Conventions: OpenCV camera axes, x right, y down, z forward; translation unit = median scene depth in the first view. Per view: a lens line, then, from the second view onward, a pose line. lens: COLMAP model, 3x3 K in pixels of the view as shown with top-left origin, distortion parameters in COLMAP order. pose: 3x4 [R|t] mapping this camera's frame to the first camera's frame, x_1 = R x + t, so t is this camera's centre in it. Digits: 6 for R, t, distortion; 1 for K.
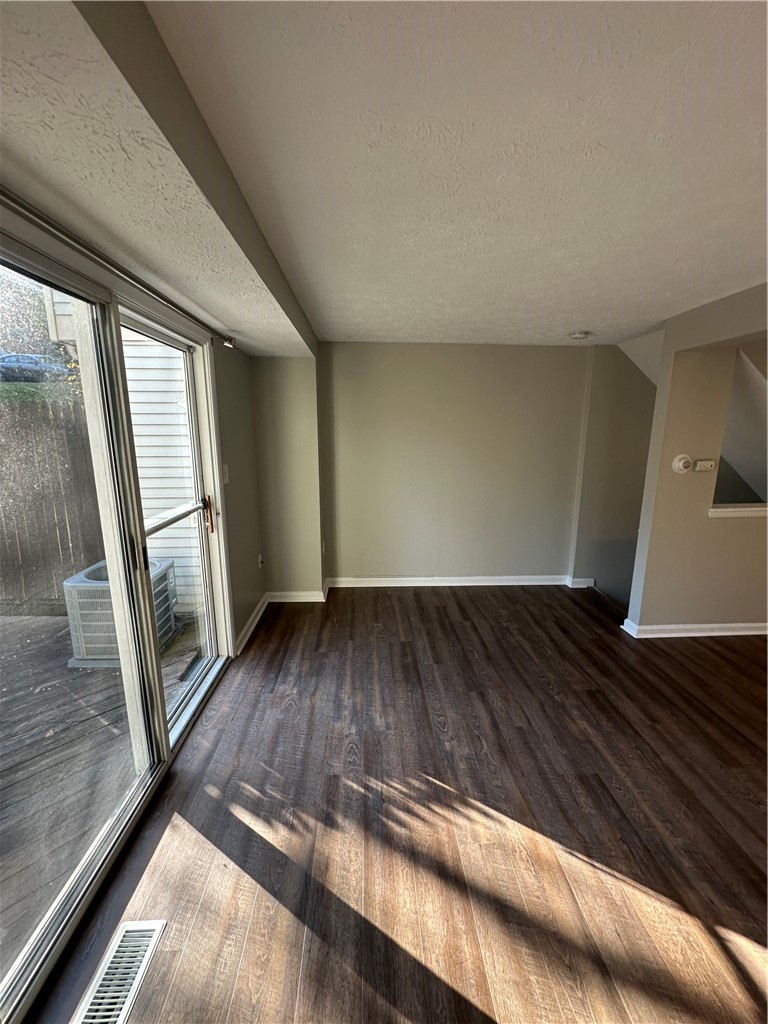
lens RADIAL K [[408.8, 0, 385.4], [0, 408.8, 511.3], [0, 0, 1]] dist [-0.000506, 0.000206]
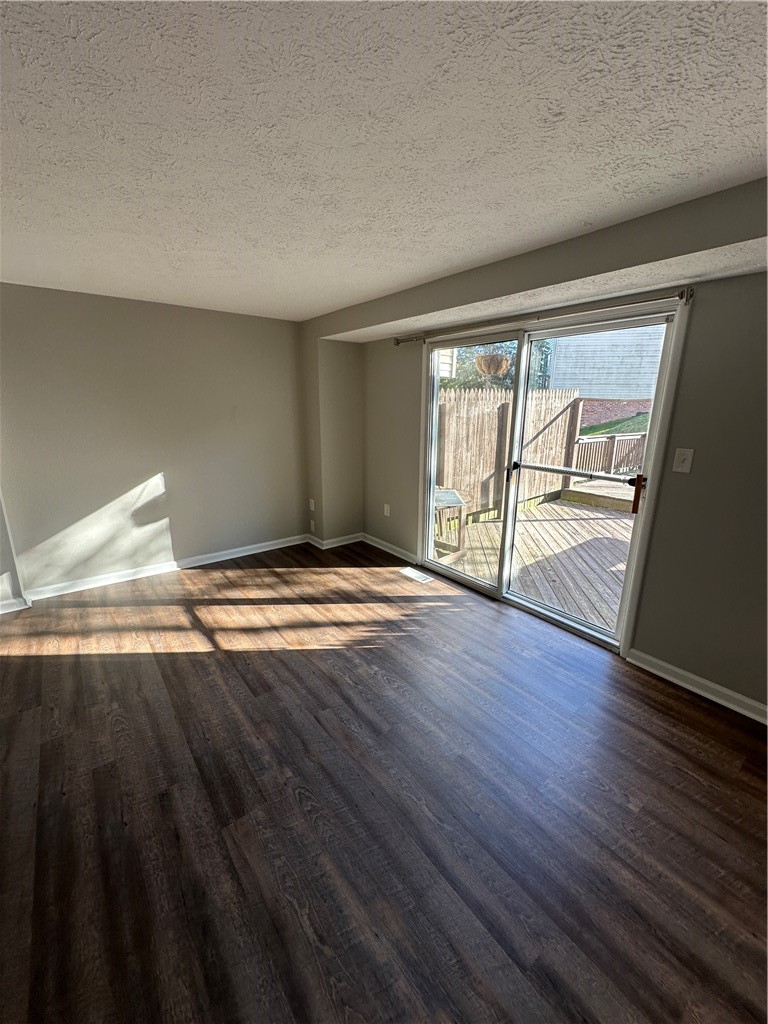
lens RADIAL K [[408.8, 0, 385.4], [0, 408.8, 511.3], [0, 0, 1]] dist [-0.000506, 0.000206]
pose [[-0.817429, 0.133588, -0.560325, 0.548733], [-0.127161, 0.906890, 0.401721, -0.243809], [0.561818, 0.399630, -0.724331, 1.264496]]
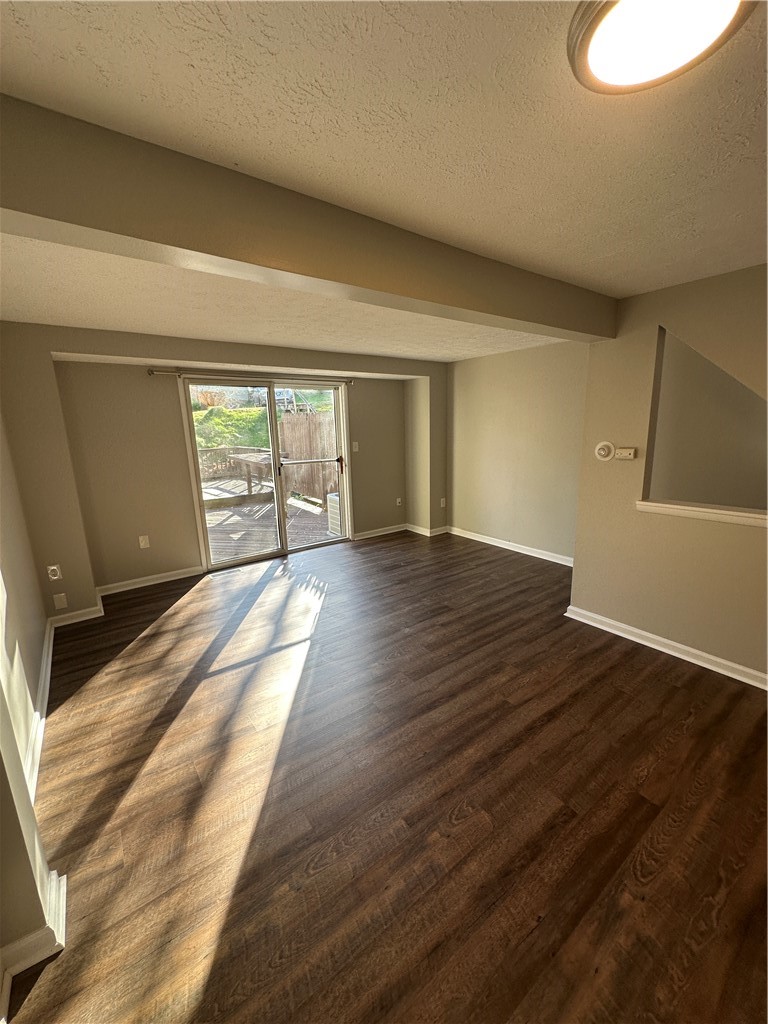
lens RADIAL K [[408.8, 0, 385.4], [0, 408.8, 511.3], [0, 0, 1]] dist [-0.000506, 0.000206]
pose [[0.553528, 0.158575, -0.817594, 1.344393], [-0.139530, 0.985487, 0.096674, 0.007256], [0.821059, 0.060567, 0.567621, -0.000539]]
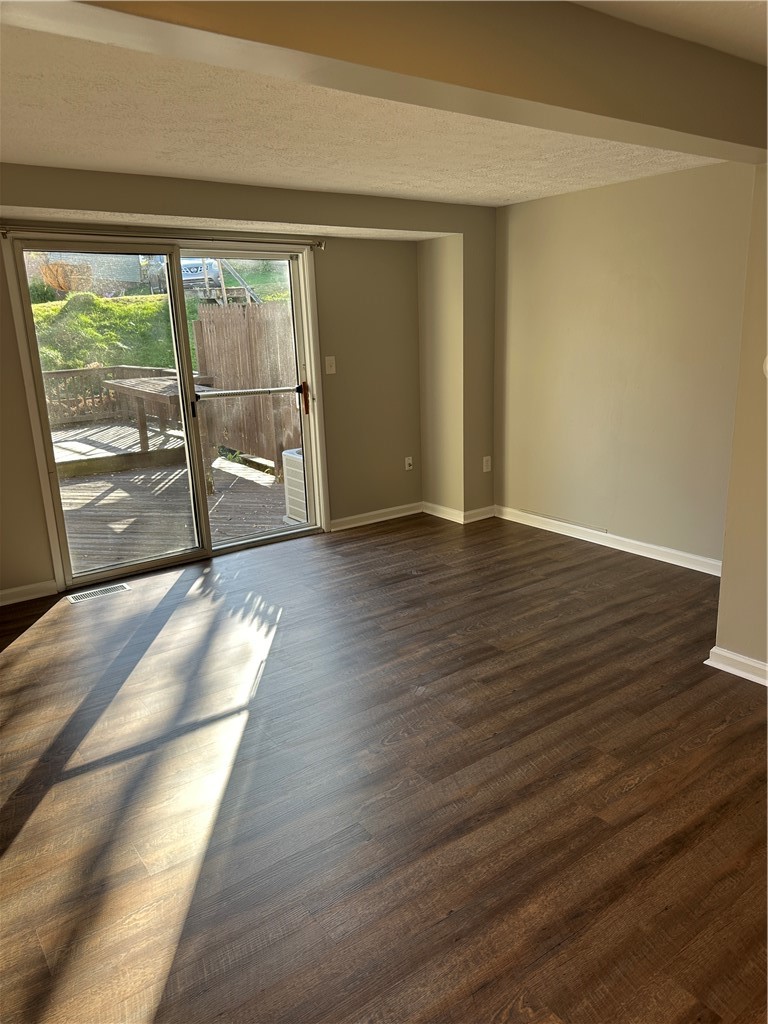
lens RADIAL K [[717.8, 0, 387.3], [0, 717.8, 507.1], [0, 0, 1]] dist [0.092817, -0.120194]
pose [[0.551962, 0.184558, -0.813189, 1.337569], [-0.131381, 0.982267, 0.133755, 0.008161], [0.823455, 0.033010, 0.566421, 0.021151]]
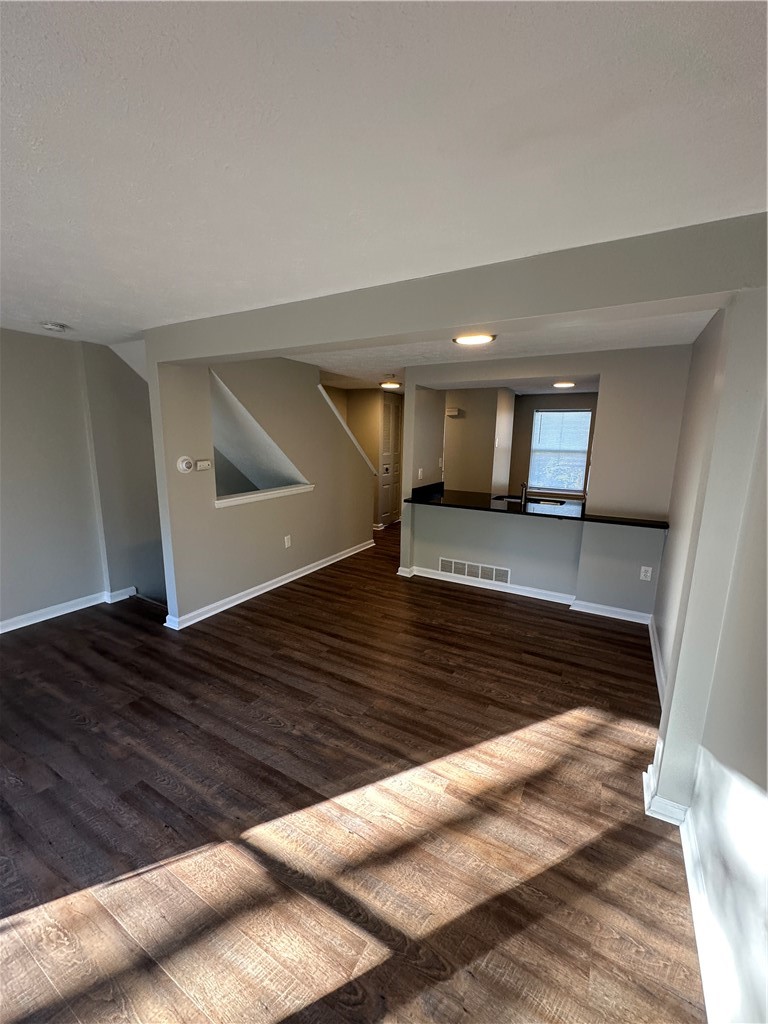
lens RADIAL K [[408.8, 0, 385.4], [0, 408.8, 511.3], [0, 0, 1]] dist [-0.000506, 0.000206]
pose [[0.535834, -0.146897, 0.831446, 0.073545], [0.151181, 0.985527, 0.076689, 0.007197], [-0.830678, 0.084607, 0.550287, -0.064607]]
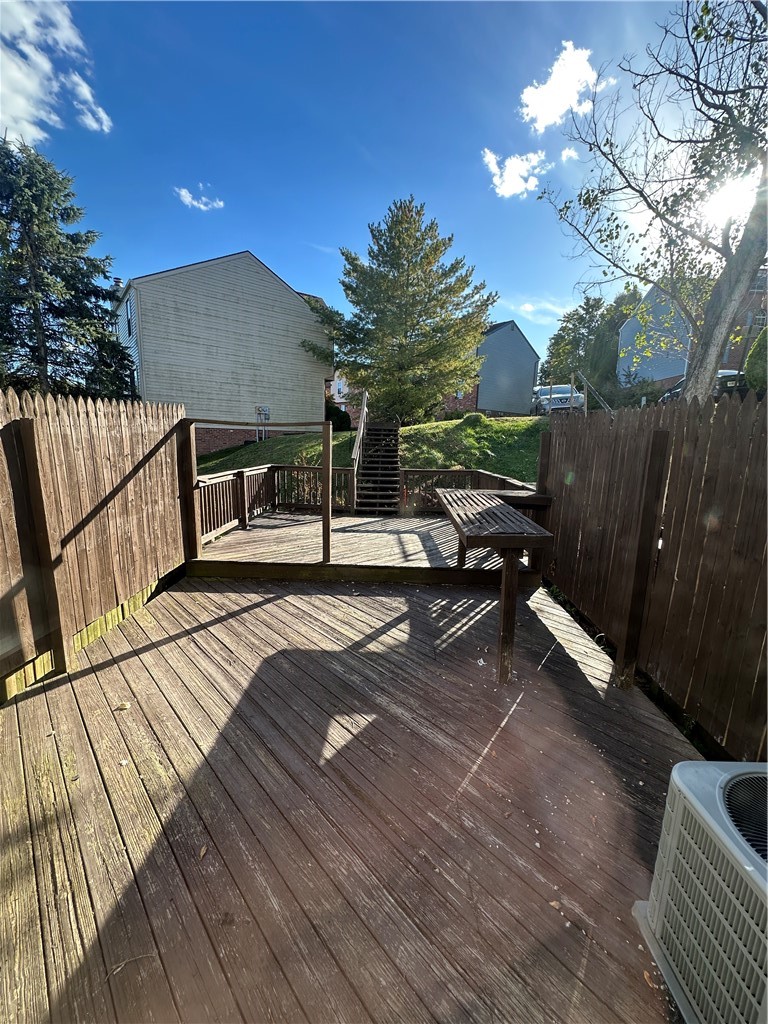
lens RADIAL K [[405.4, 0, 384.0], [0, 405.4, 512.0], [0, 0, 1]] dist [0.001780, 0.000097]
pose [[-0.070762, 0.168940, -0.983083, -0.410173], [-0.223223, 0.957877, 0.180675, -0.120038], [0.972196, 0.232231, -0.030070, 0.685097]]
